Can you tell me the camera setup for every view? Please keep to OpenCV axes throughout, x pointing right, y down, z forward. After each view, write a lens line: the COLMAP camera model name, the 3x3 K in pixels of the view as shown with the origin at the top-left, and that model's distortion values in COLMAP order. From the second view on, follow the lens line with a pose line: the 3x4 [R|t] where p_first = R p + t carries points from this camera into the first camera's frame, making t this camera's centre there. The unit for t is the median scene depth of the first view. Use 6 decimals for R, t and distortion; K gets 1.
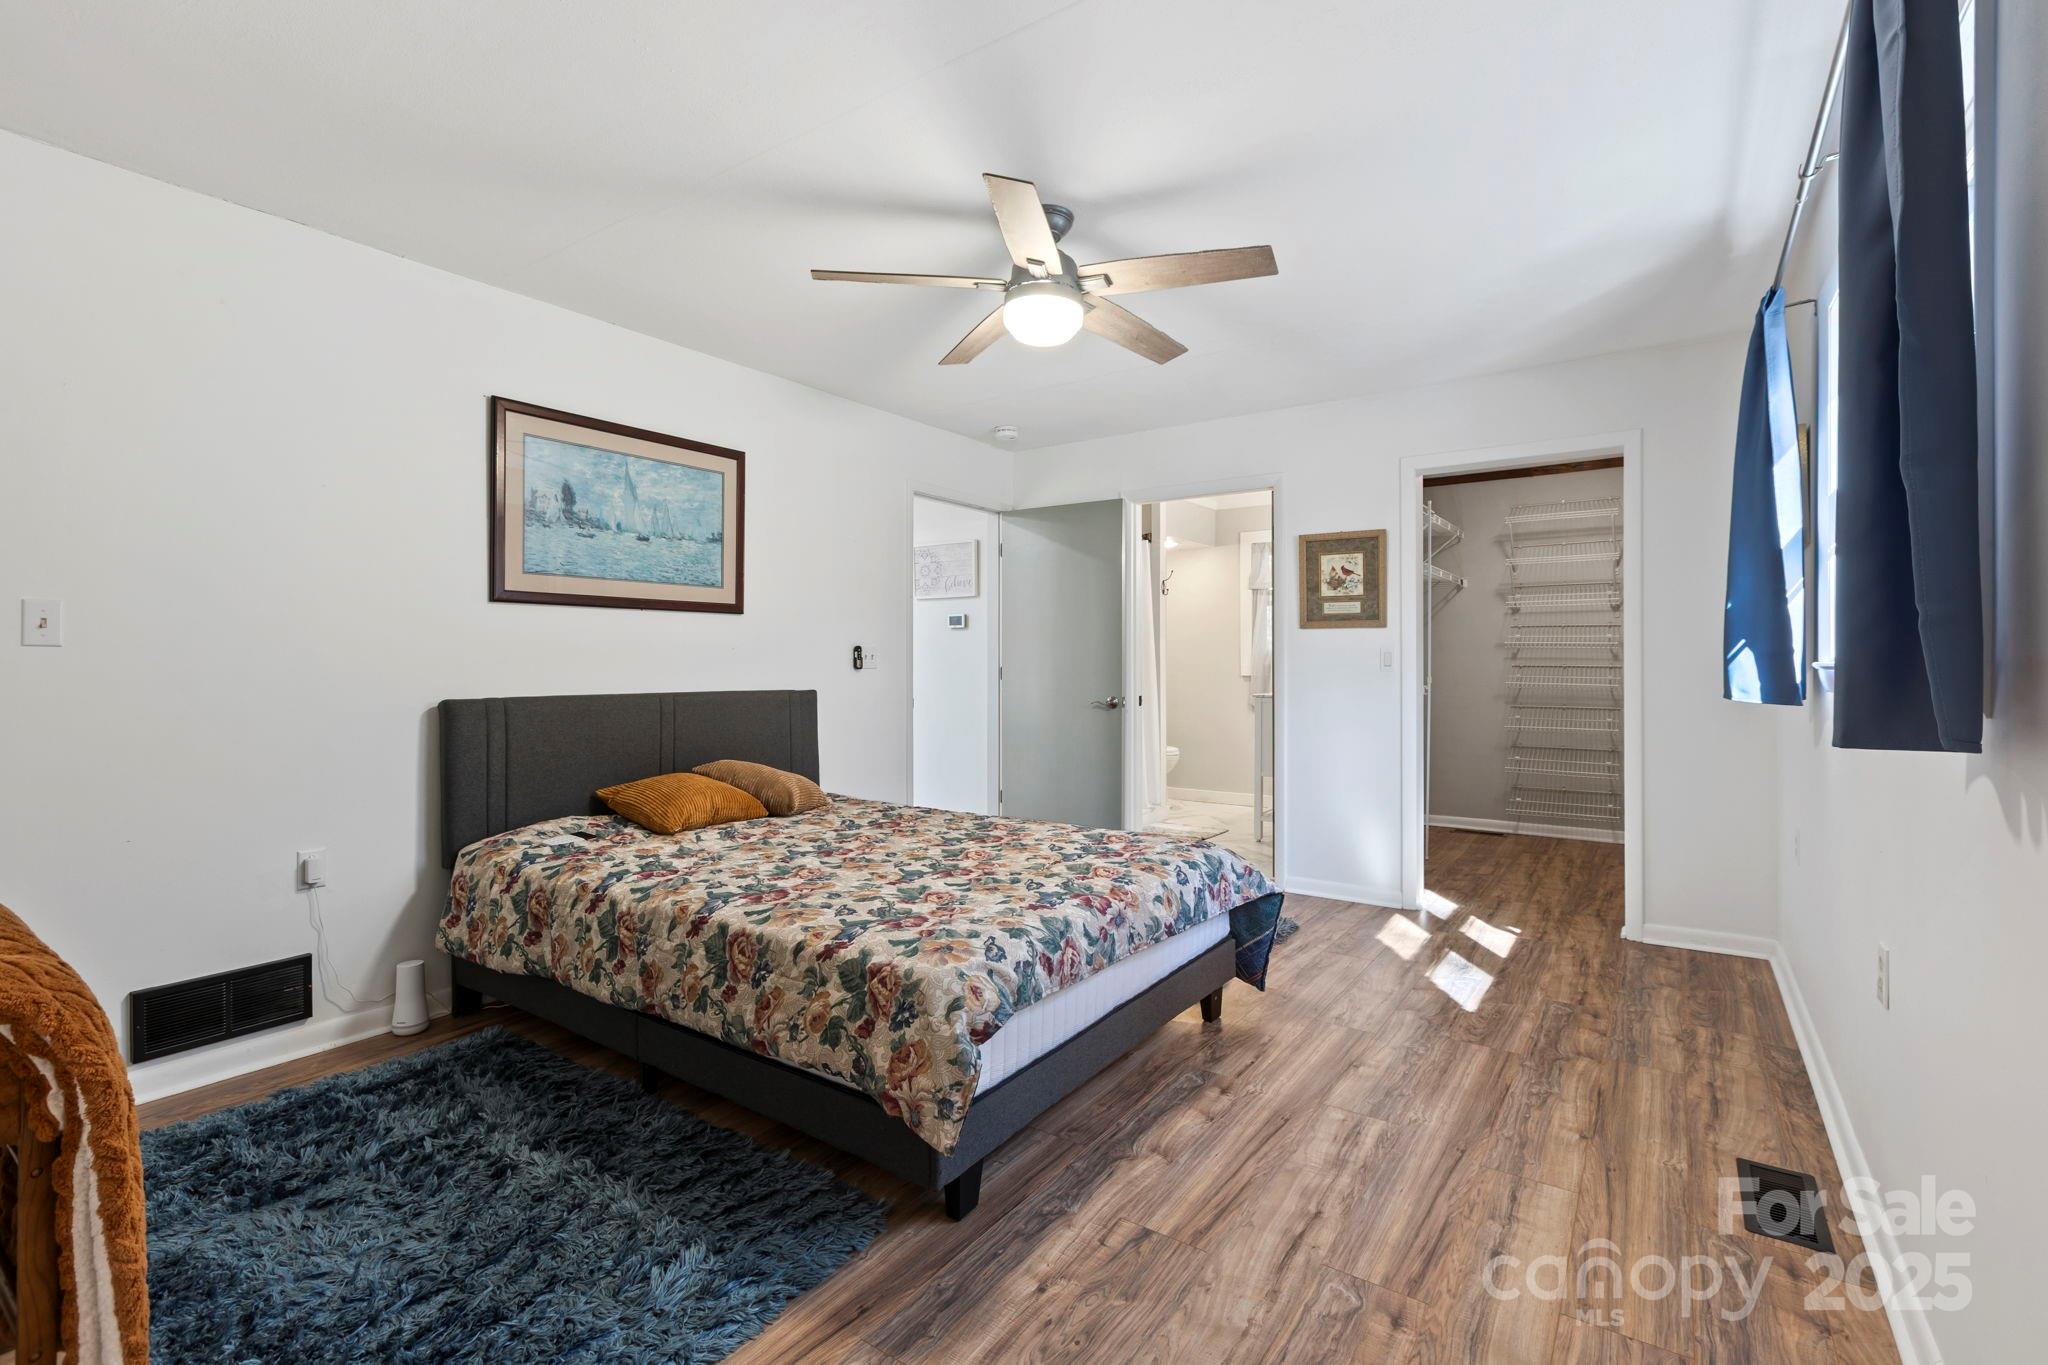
lens RADIAL K [[917.1, 0, 1019.0], [0, 917.1, 667.0], [0, 0, 1]] dist [-0.004975, -0.000416]
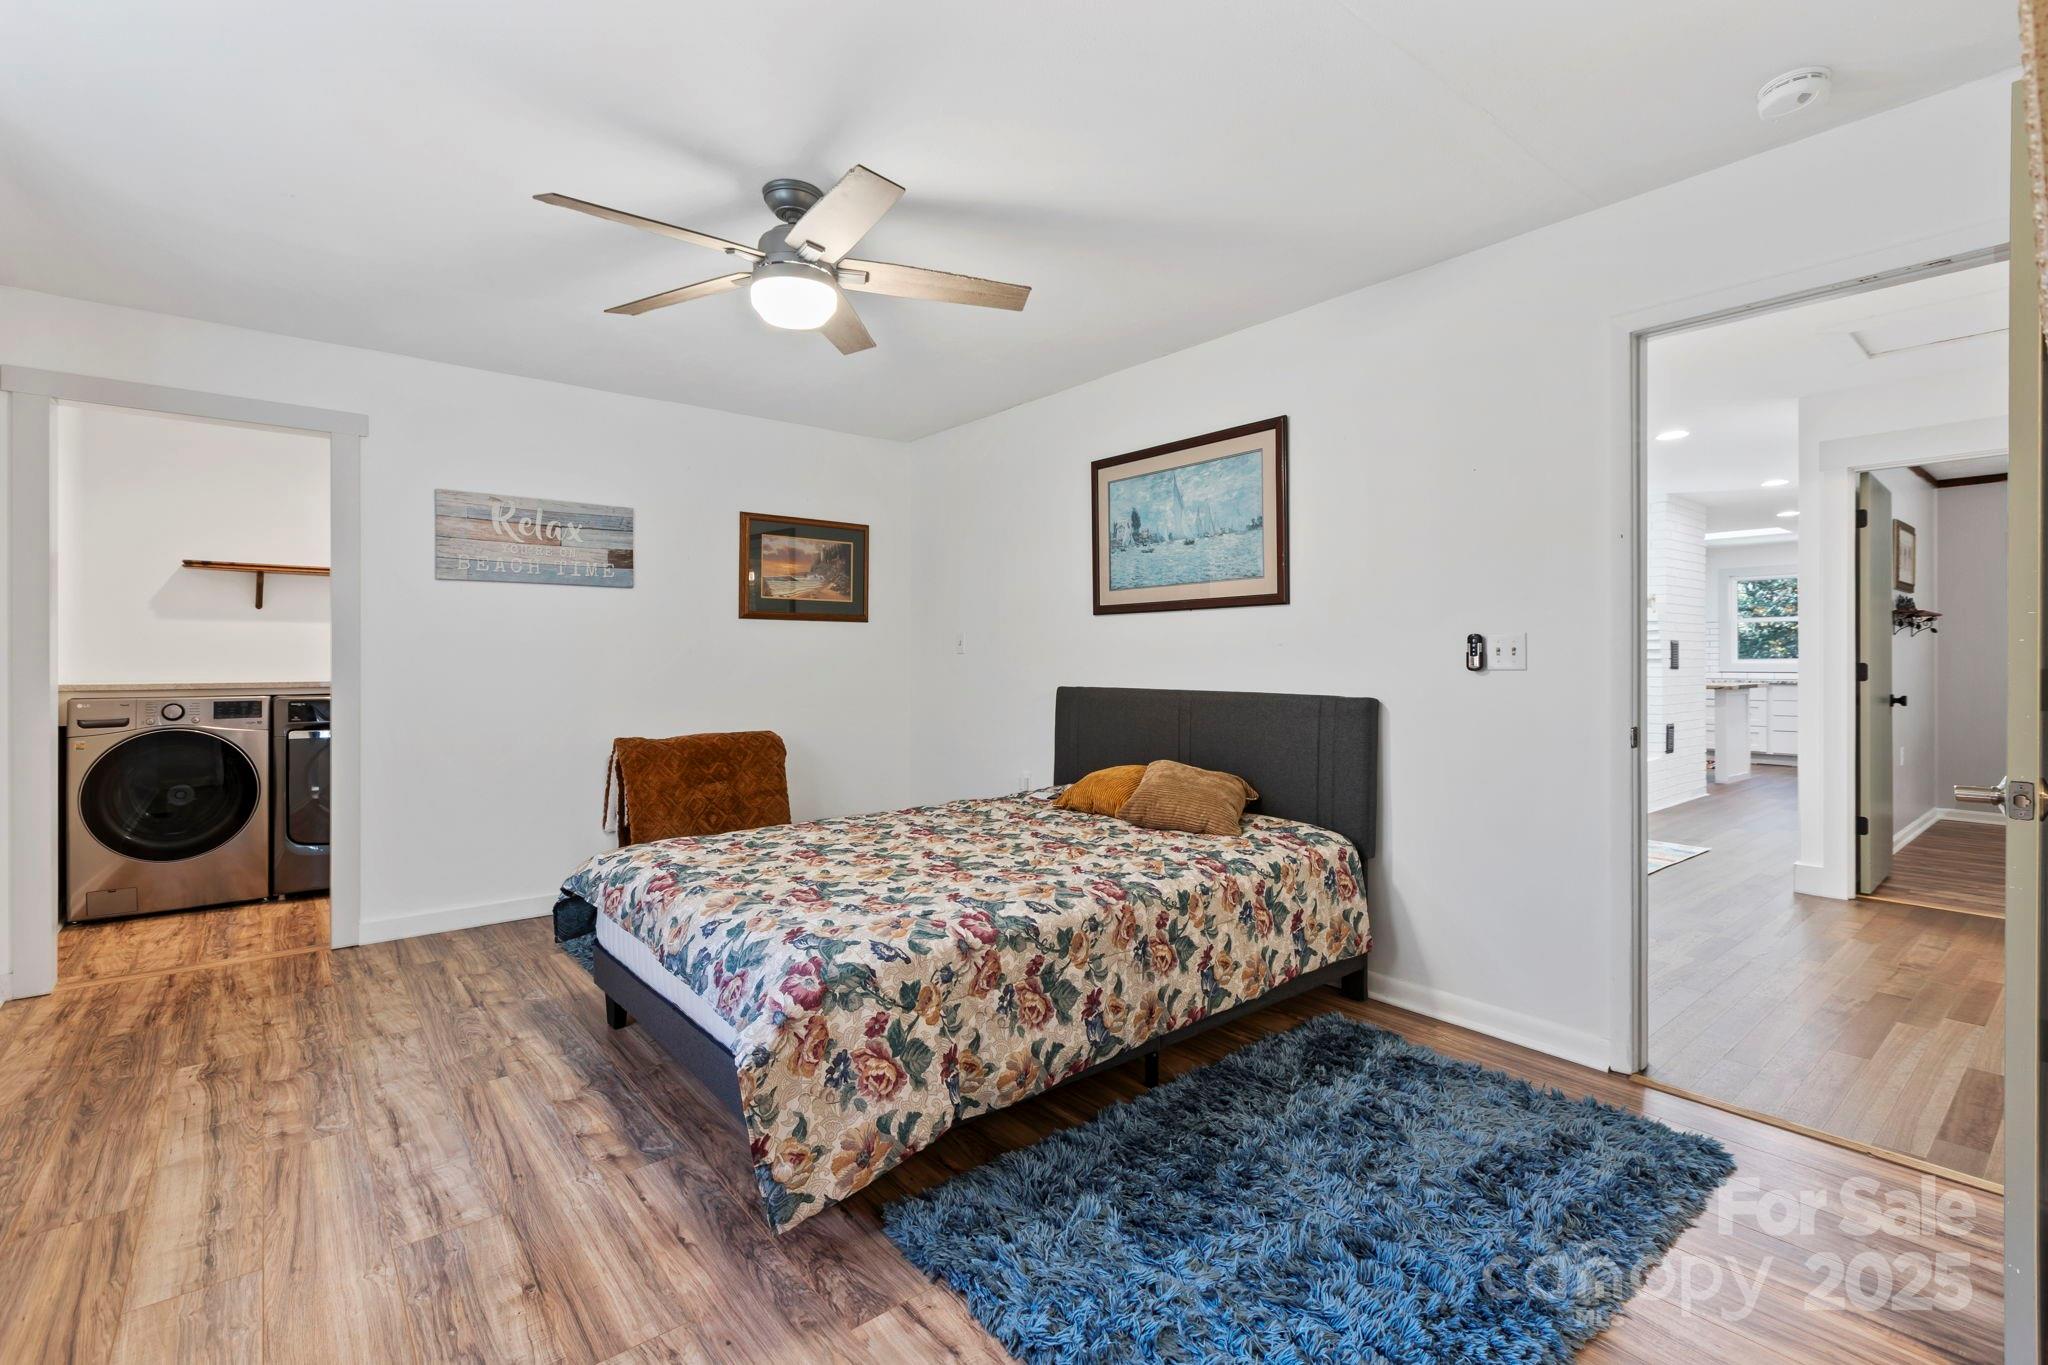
lens RADIAL K [[917.1, 0, 1021.7], [0, 917.1, 663.1], [0, 0, 1]] dist [-0.004975, -0.000416]
pose [[-0.258160, -0.000155, -0.966102, 0.701713], [-0.007026, 0.999974, 0.001717, -0.002847], [0.966077, 0.007231, -0.258154, 1.169888]]
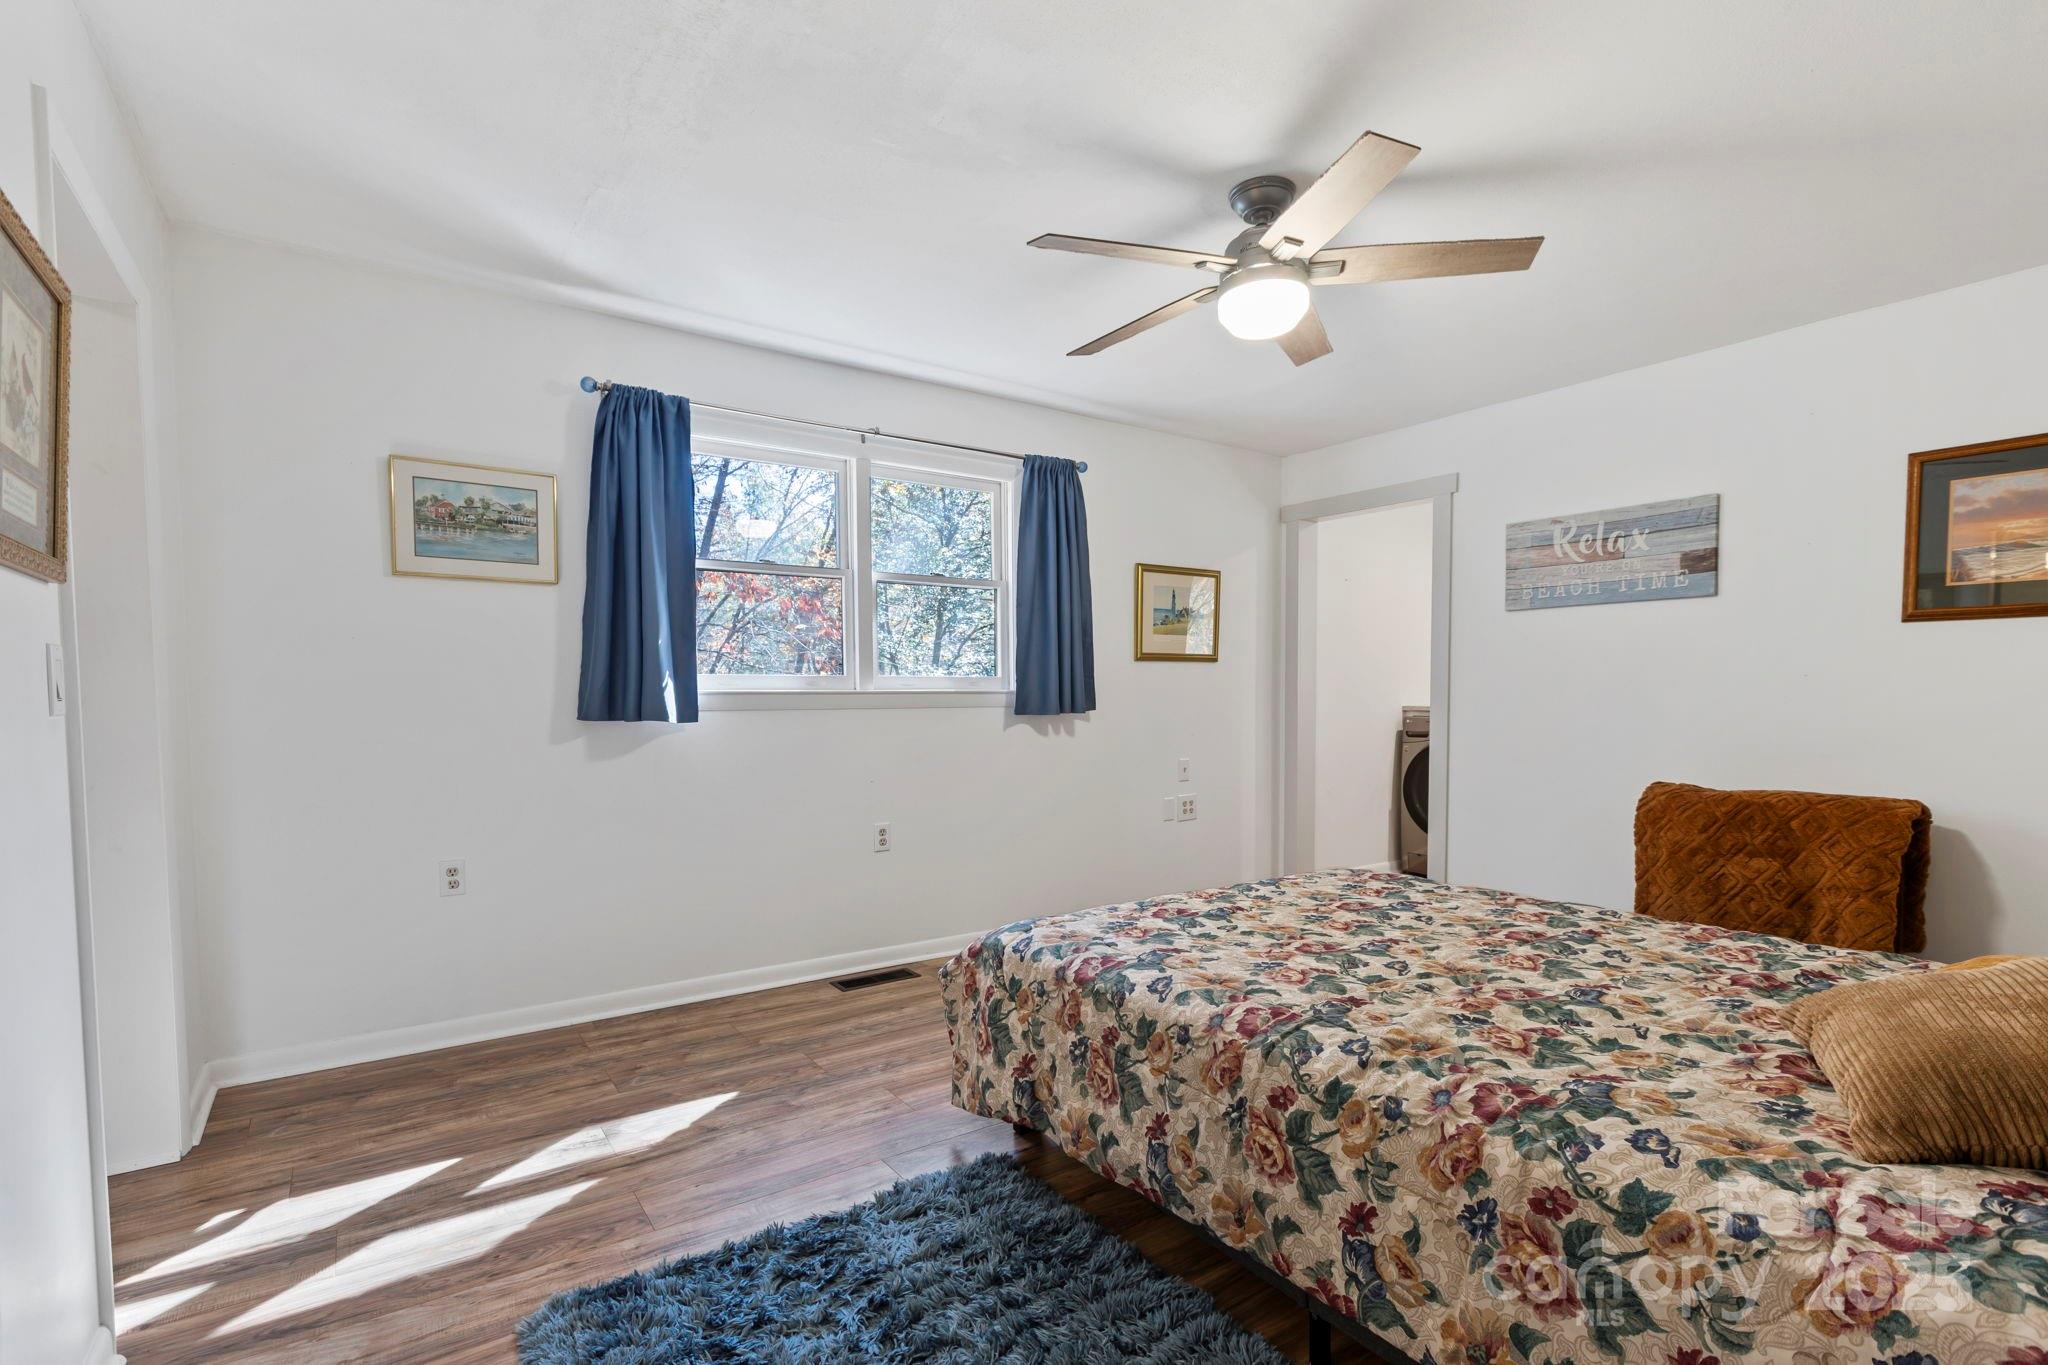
lens RADIAL K [[964.1, 0, 1010.9], [0, 964.1, 701.1], [0, 0, 1]] dist [0.000227, 0.000158]
pose [[-0.938408, -0.003332, 0.345512, -0.059825], [0.003904, 0.999787, 0.020244, -0.010798], [-0.345506, 0.020346, -0.938196, 1.590375]]
